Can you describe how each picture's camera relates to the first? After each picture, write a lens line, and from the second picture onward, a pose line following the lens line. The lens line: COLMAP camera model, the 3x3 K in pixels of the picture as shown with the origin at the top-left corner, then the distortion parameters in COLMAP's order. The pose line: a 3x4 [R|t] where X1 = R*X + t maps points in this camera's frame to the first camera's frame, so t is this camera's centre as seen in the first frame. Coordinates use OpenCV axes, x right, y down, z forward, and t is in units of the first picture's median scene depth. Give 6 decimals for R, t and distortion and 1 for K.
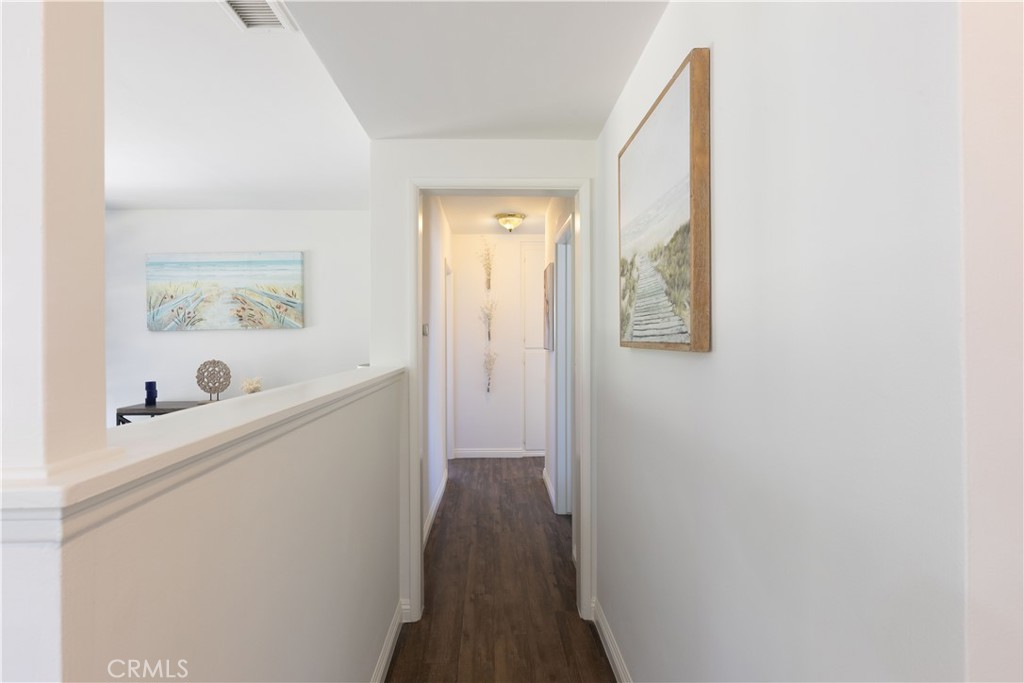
lens RADIAL K [[518.2, 0, 512.0], [0, 518.2, 341.5], [0, 0, 1]] dist [0.001573, 0.000334]
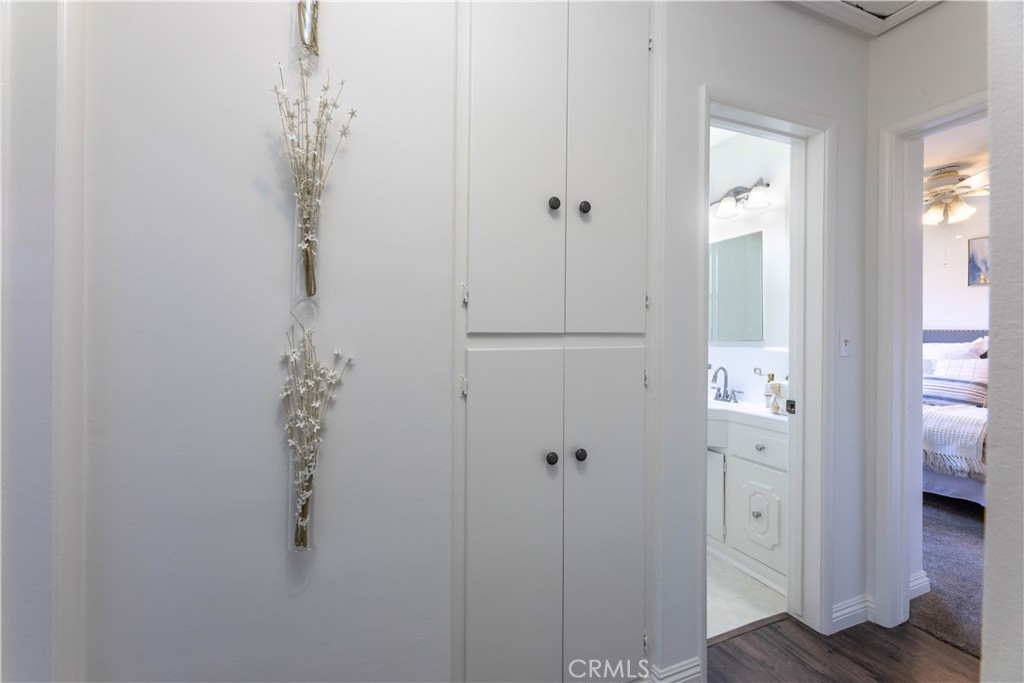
lens RADIAL K [[466.6, 0, 512.0], [0, 466.6, 341.5], [0, 0, 1]] dist [-0.000180, -0.000034]
pose [[0.933444, 0.009939, 0.358585, -0.034669], [-0.009194, 0.999951, -0.003782, 0.016761], [-0.358605, 0.000233, 0.933489, 0.796415]]
